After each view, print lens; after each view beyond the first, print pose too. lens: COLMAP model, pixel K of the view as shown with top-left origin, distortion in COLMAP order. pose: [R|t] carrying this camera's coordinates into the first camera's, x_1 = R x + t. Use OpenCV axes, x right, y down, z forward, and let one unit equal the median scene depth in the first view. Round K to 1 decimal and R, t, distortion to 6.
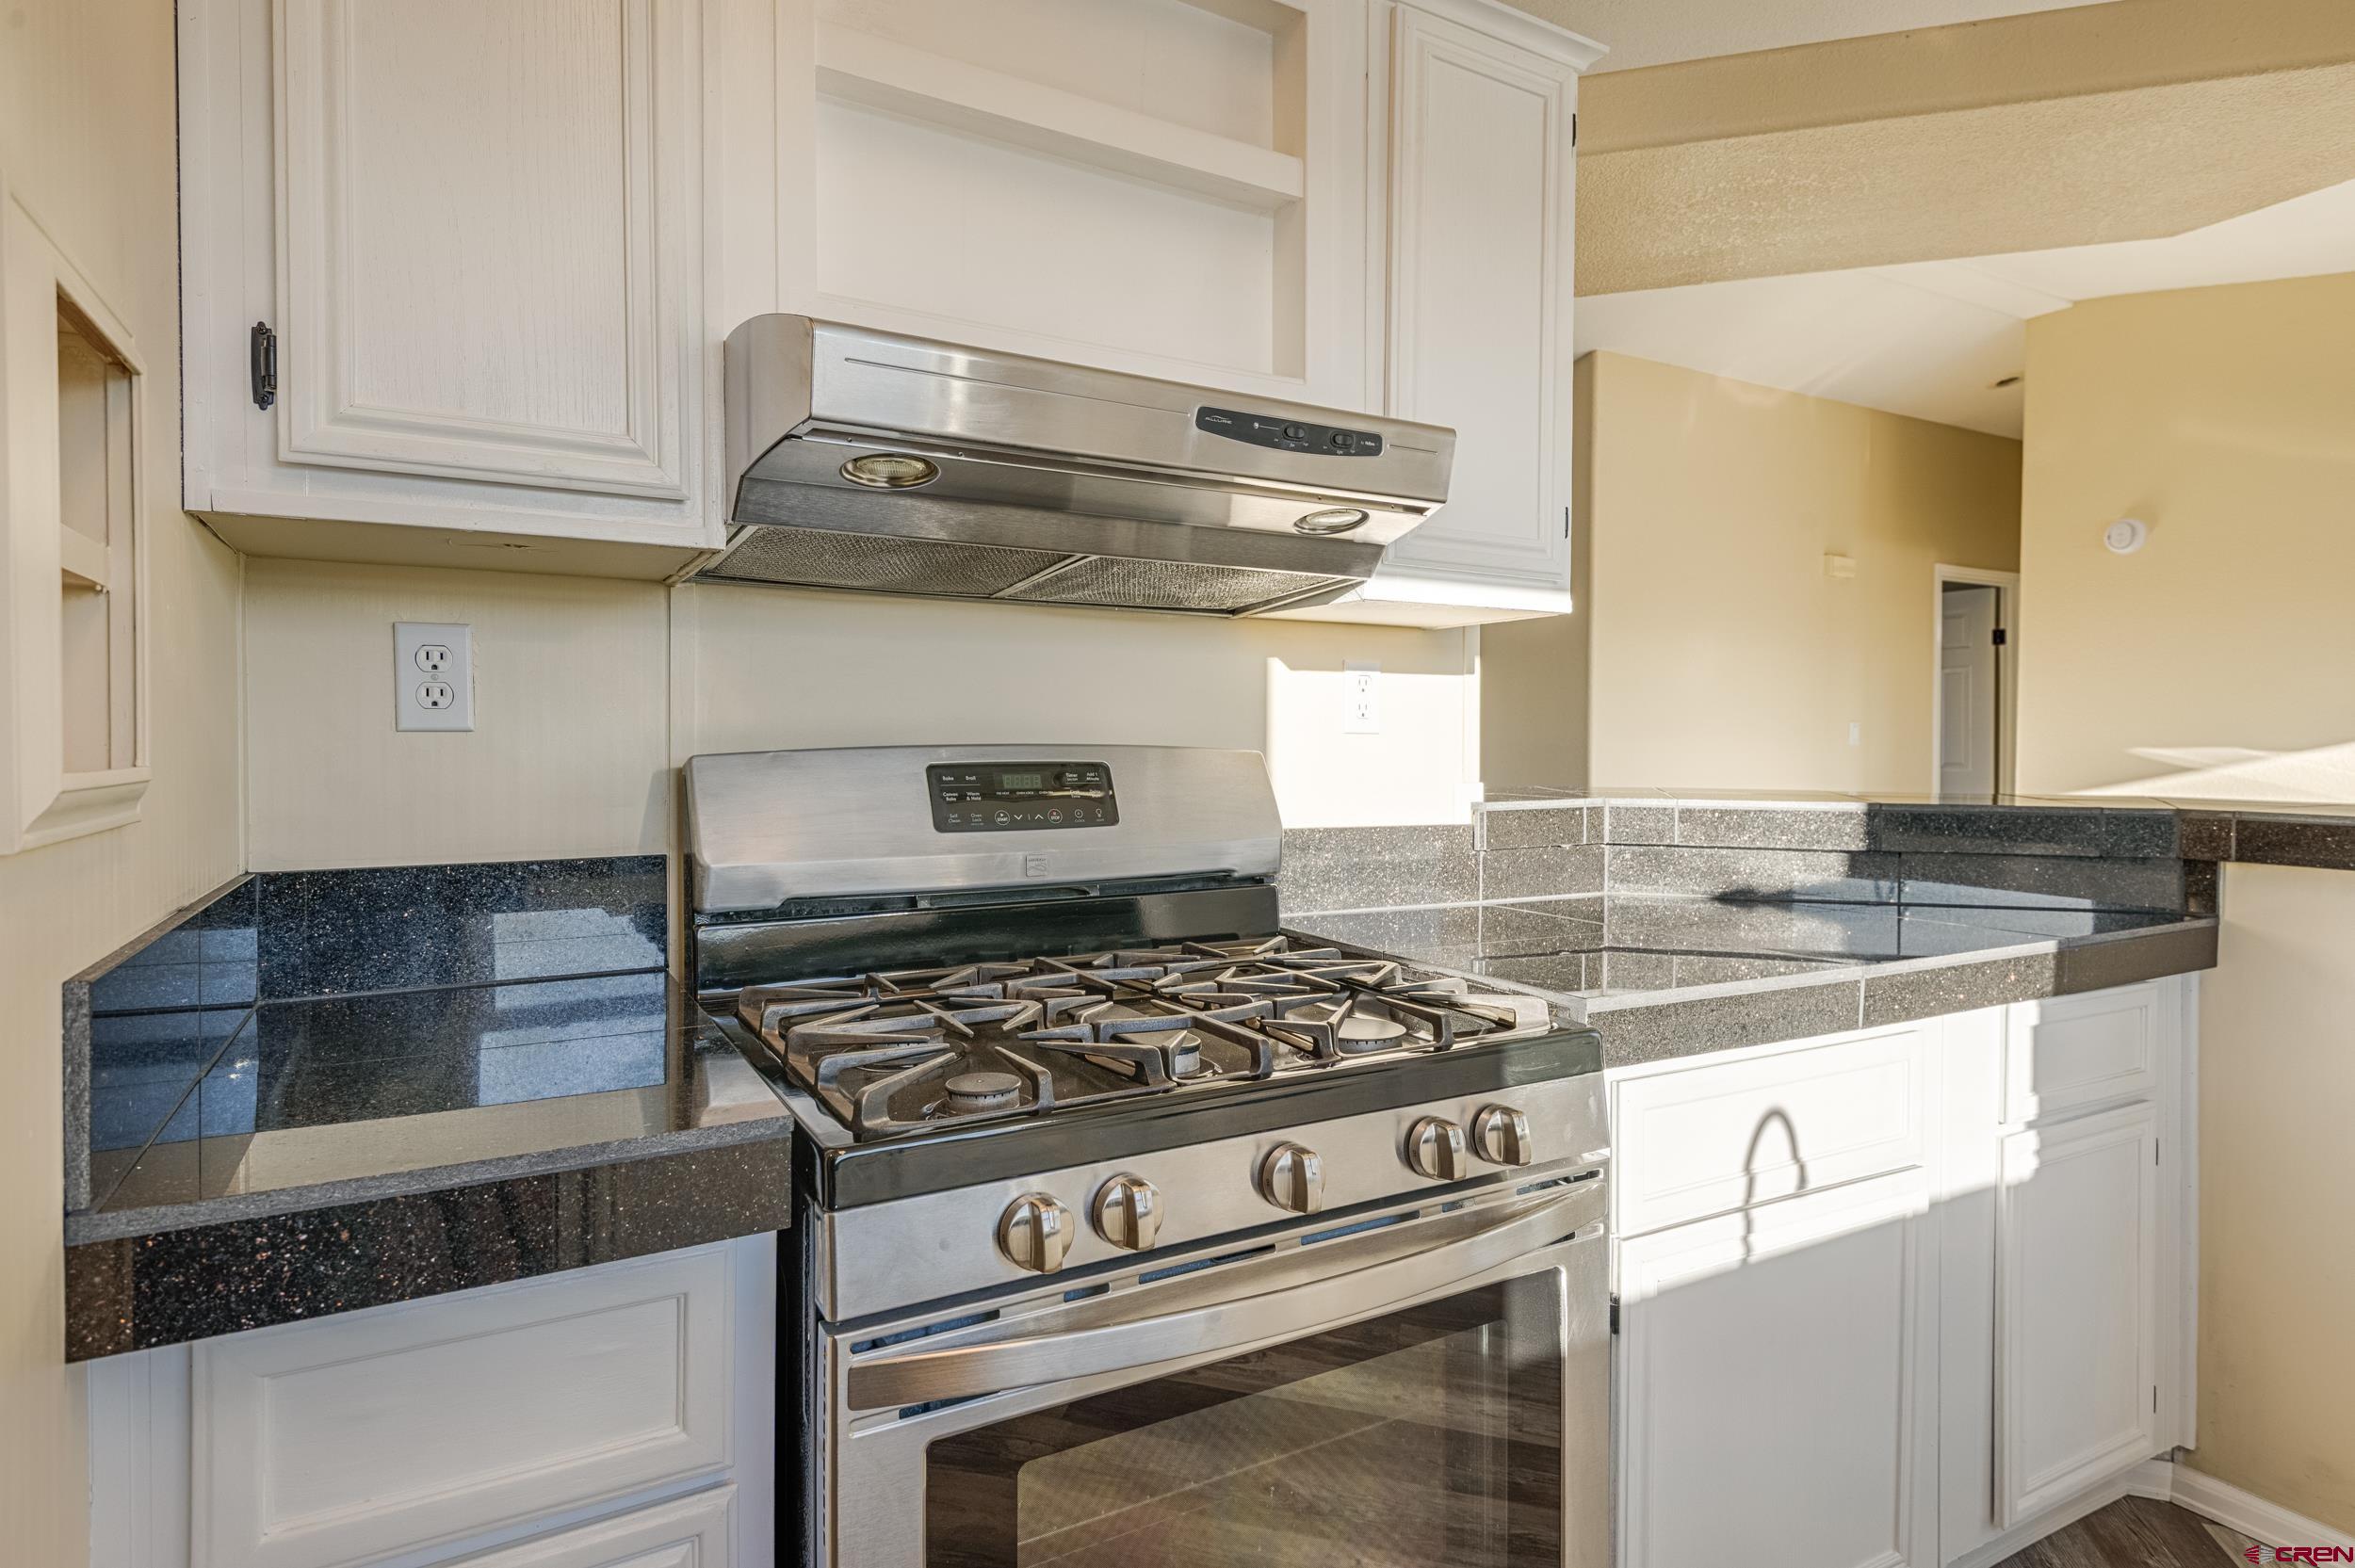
lens RADIAL K [[1257.4, 0, 1183.7], [0, 1257.4, 765.3], [0, 0, 1]] dist [0.052406, -0.040100]
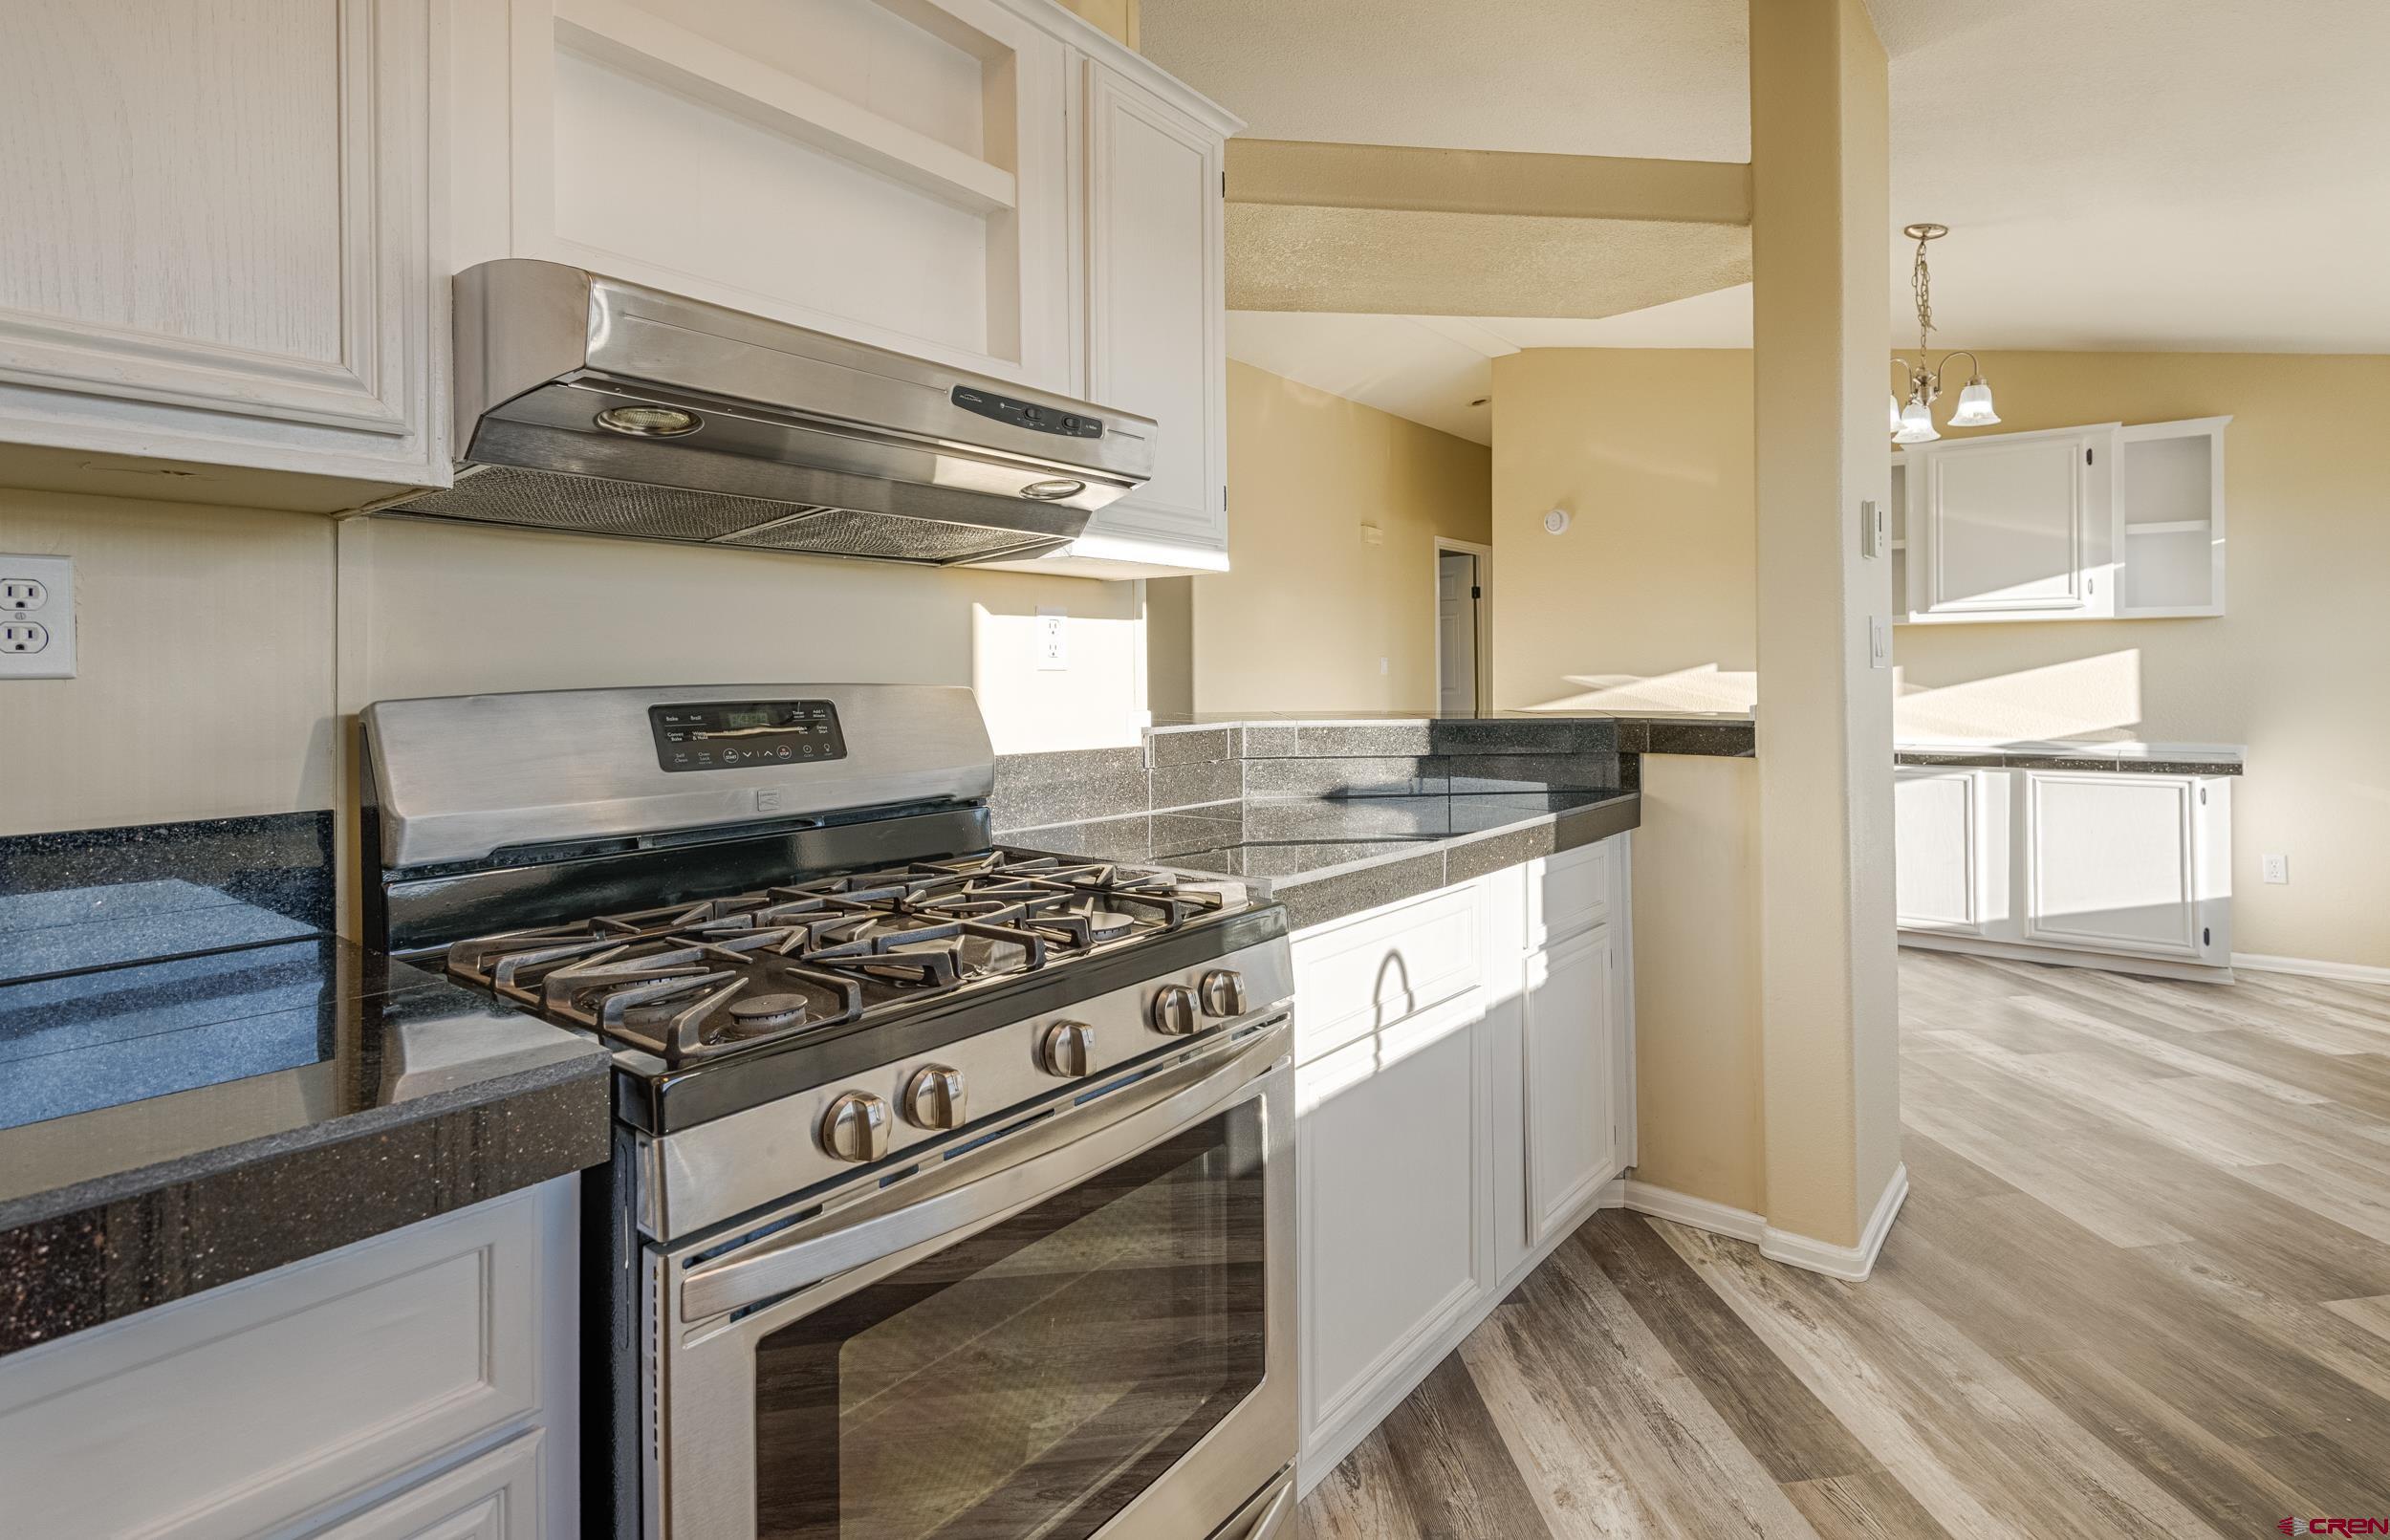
lens RADIAL K [[1148.3, 0, 1271.1], [0, 1148.3, 672.0], [0, 0, 1]] dist [0.030967, -0.016516]
pose [[0.918486, -0.009736, 0.395333, -0.119419], [0.018133, 0.999682, -0.017507, -0.002453], [-0.395037, 0.023249, 0.918371, -0.051581]]
